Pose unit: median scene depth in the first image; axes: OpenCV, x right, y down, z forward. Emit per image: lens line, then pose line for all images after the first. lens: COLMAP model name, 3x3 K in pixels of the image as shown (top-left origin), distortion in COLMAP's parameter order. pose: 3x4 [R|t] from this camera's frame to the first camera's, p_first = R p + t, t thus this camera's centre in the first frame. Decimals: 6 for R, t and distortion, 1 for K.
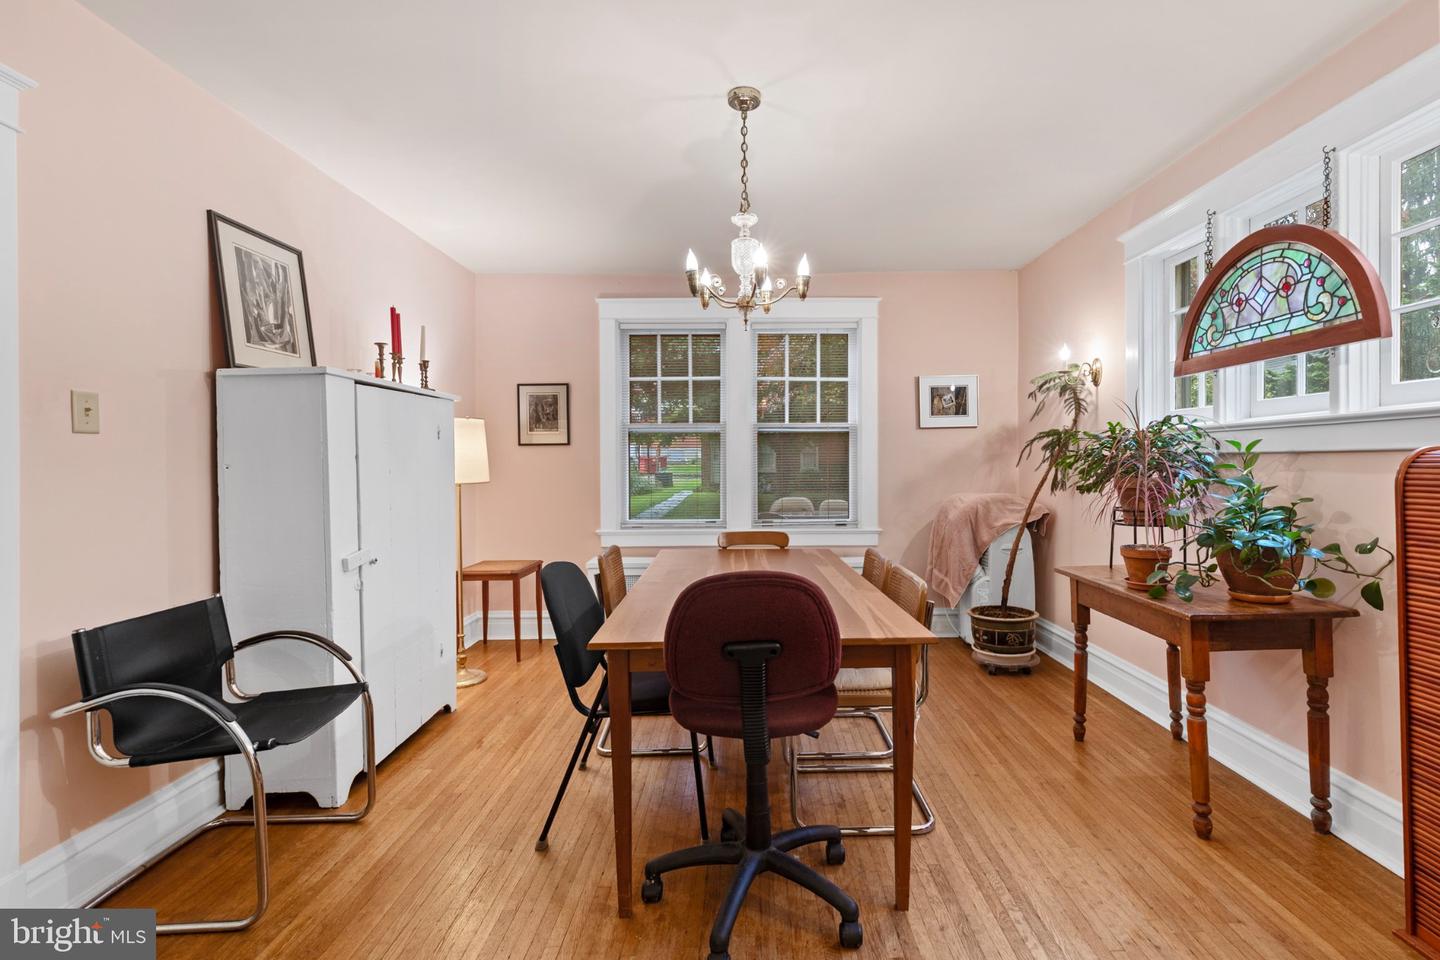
lens RADIAL K [[649.6, 0, 733.1], [0, 649.6, 467.7], [0, 0, 1]] dist [-0.000473, -0.000120]
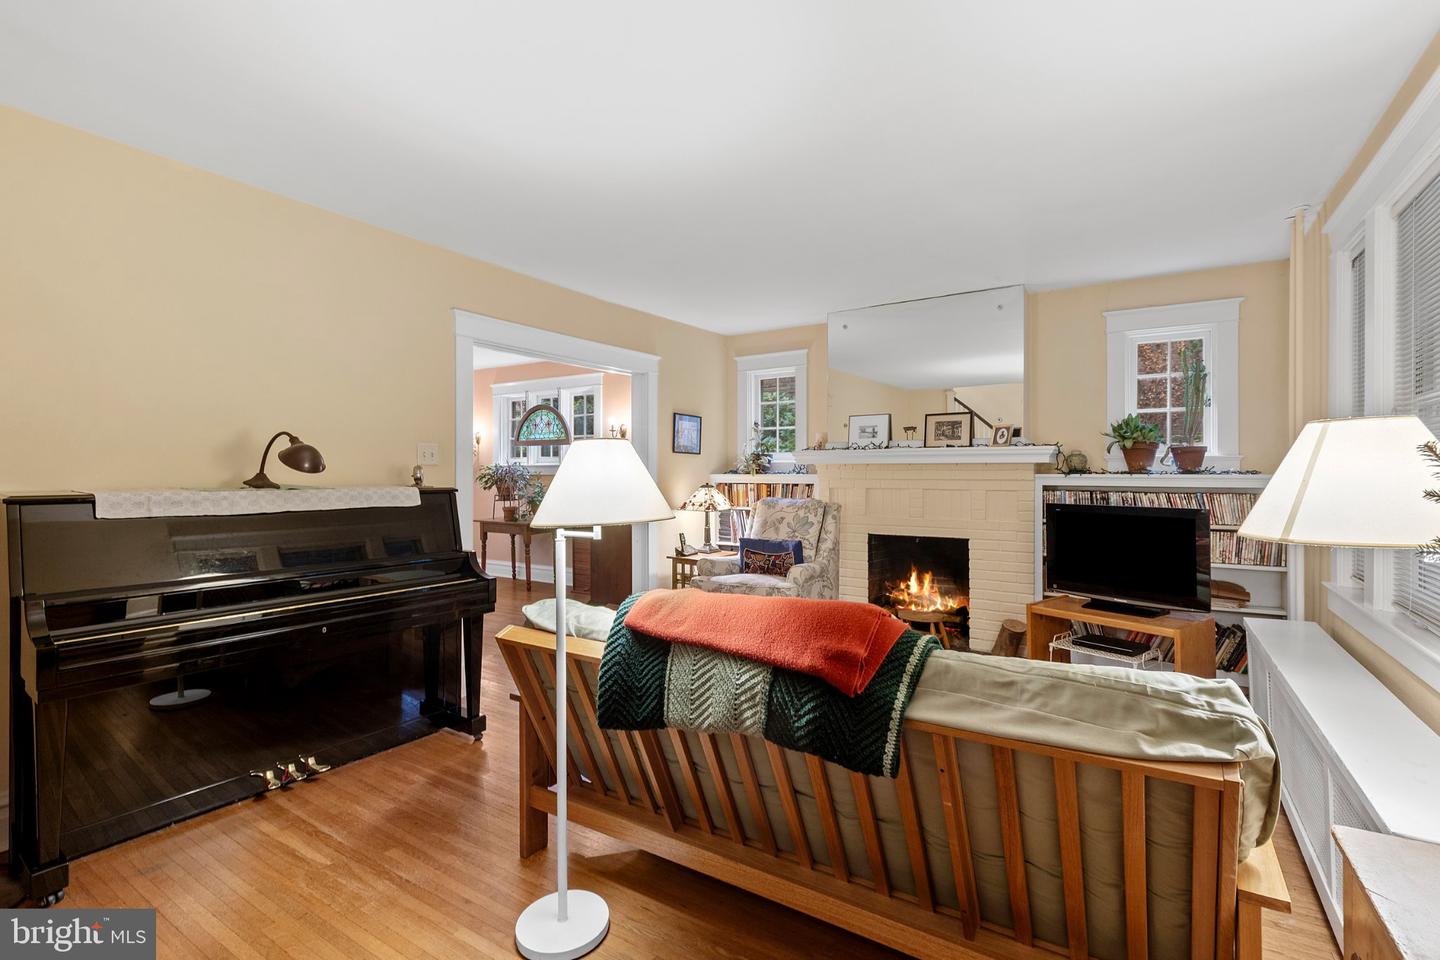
lens RADIAL K [[649.6, 0, 722.8], [0, 649.6, 479.9], [0, 0, 1]] dist [-0.000473, -0.000120]
pose [[0.538573, 0.008894, 0.842532, -1.225281], [0.003191, 0.999916, -0.012595, 0.039036], [-0.842573, 0.009472, 0.538500, -1.286676]]
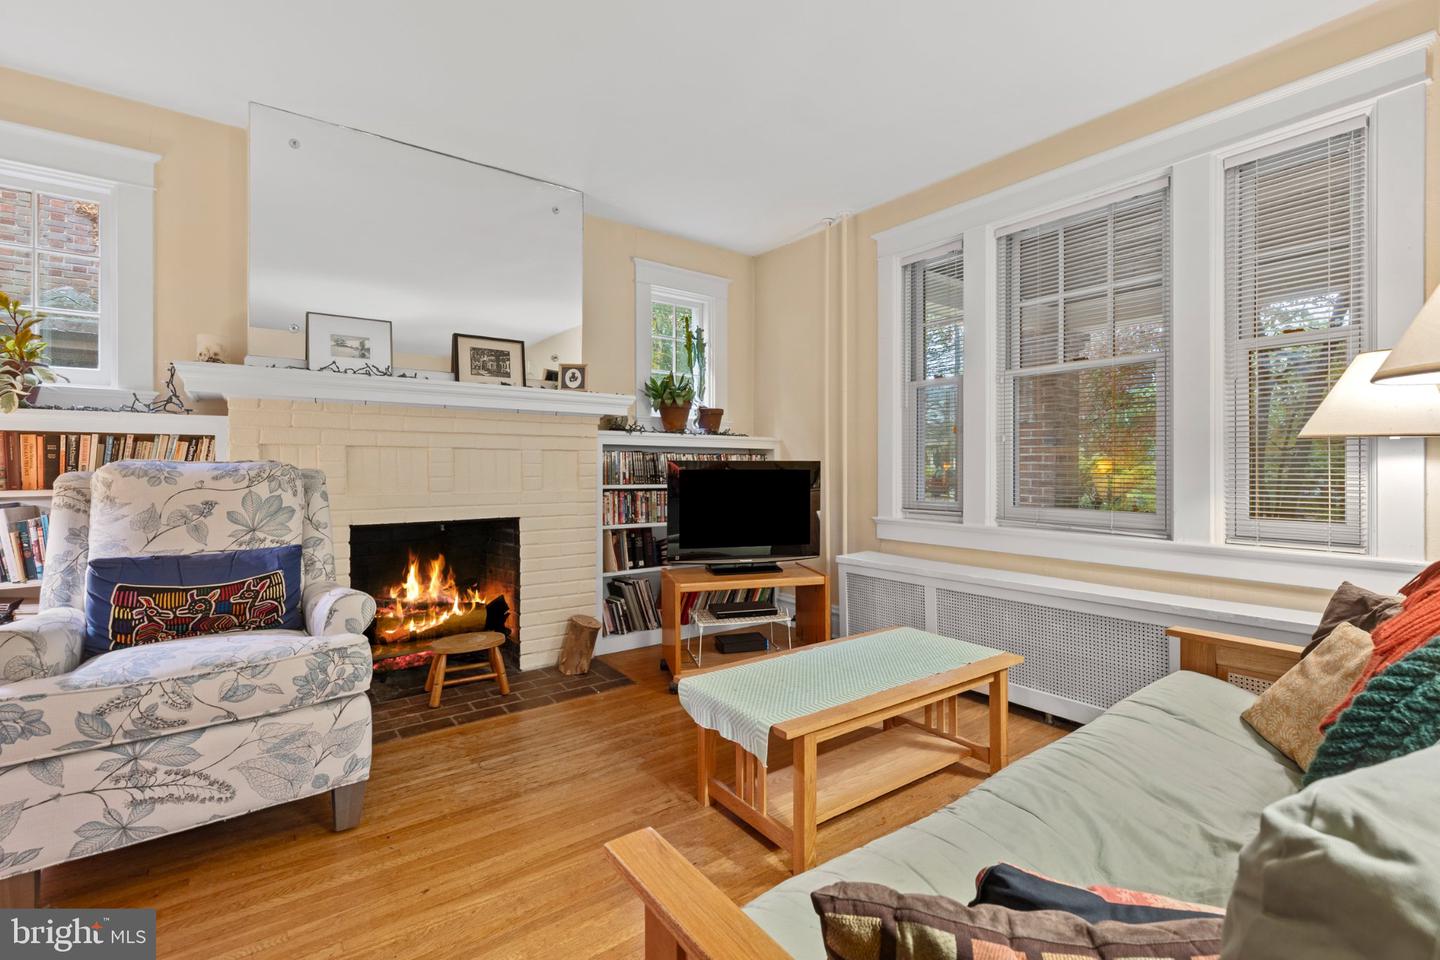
lens RADIAL K [[649.6, 0, 723.9], [0, 649.6, 470.5], [0, 0, 1]] dist [-0.000473, -0.000120]
pose [[-0.614434, 0.012428, 0.788870, -0.754498], [0.018911, 0.999821, -0.001022, 0.084635], [-0.788741, 0.014290, -0.614559, -0.616530]]
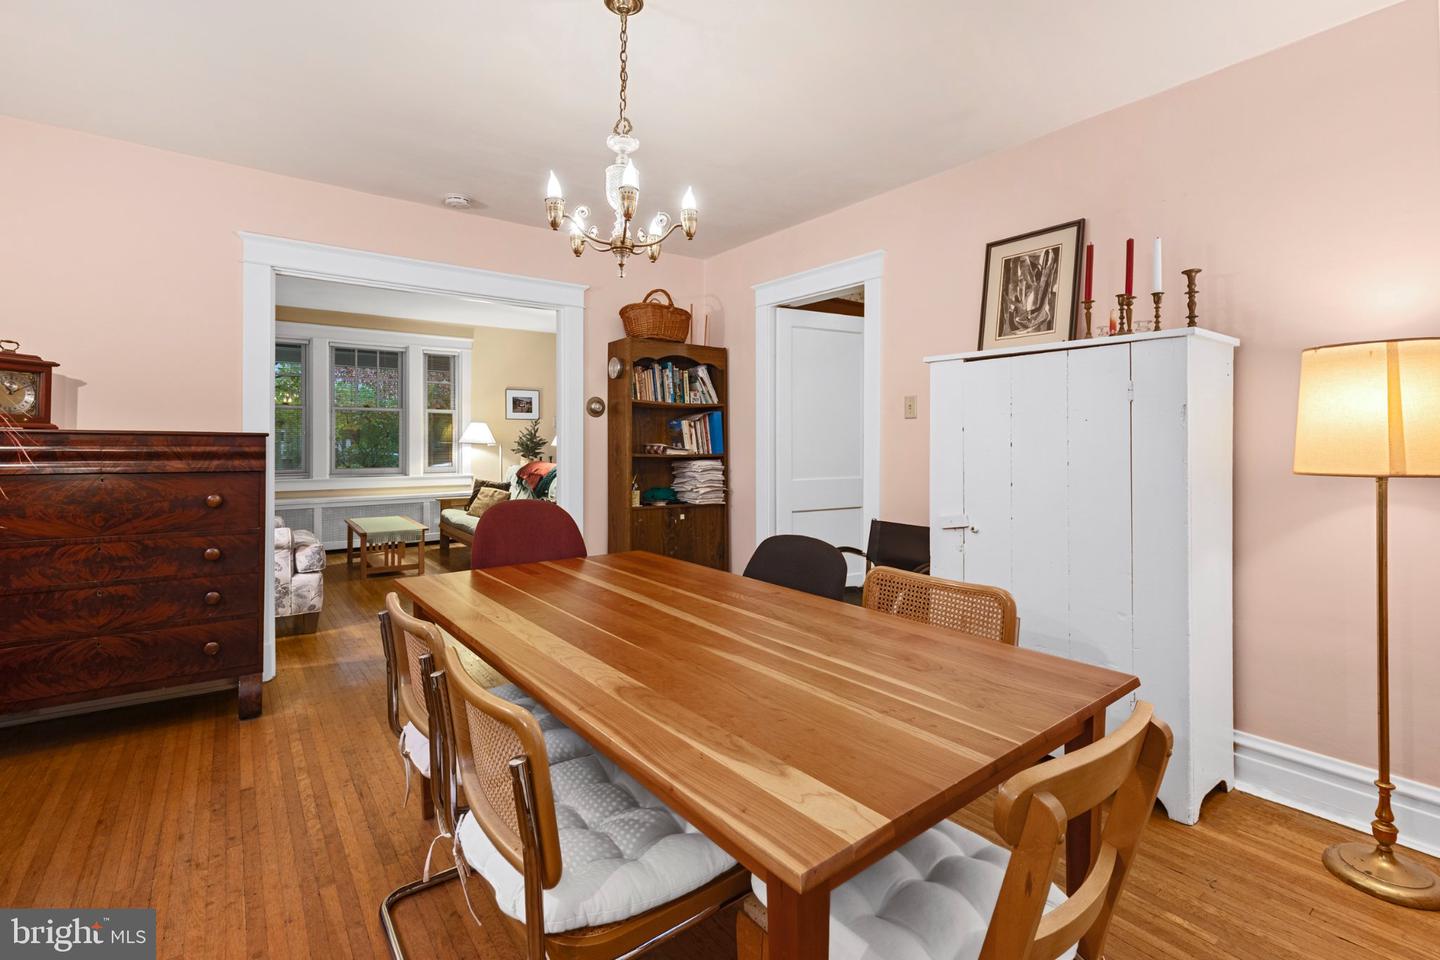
lens RADIAL K [[649.6, 0, 751.9], [0, 649.6, 434.2], [0, 0, 1]] dist [-0.000473, -0.000120]
pose [[-0.762741, 0.013959, -0.646553, 0.389336], [0.004119, 0.999852, 0.016728, -0.029459], [0.646691, 0.010096, -0.762685, 1.568689]]
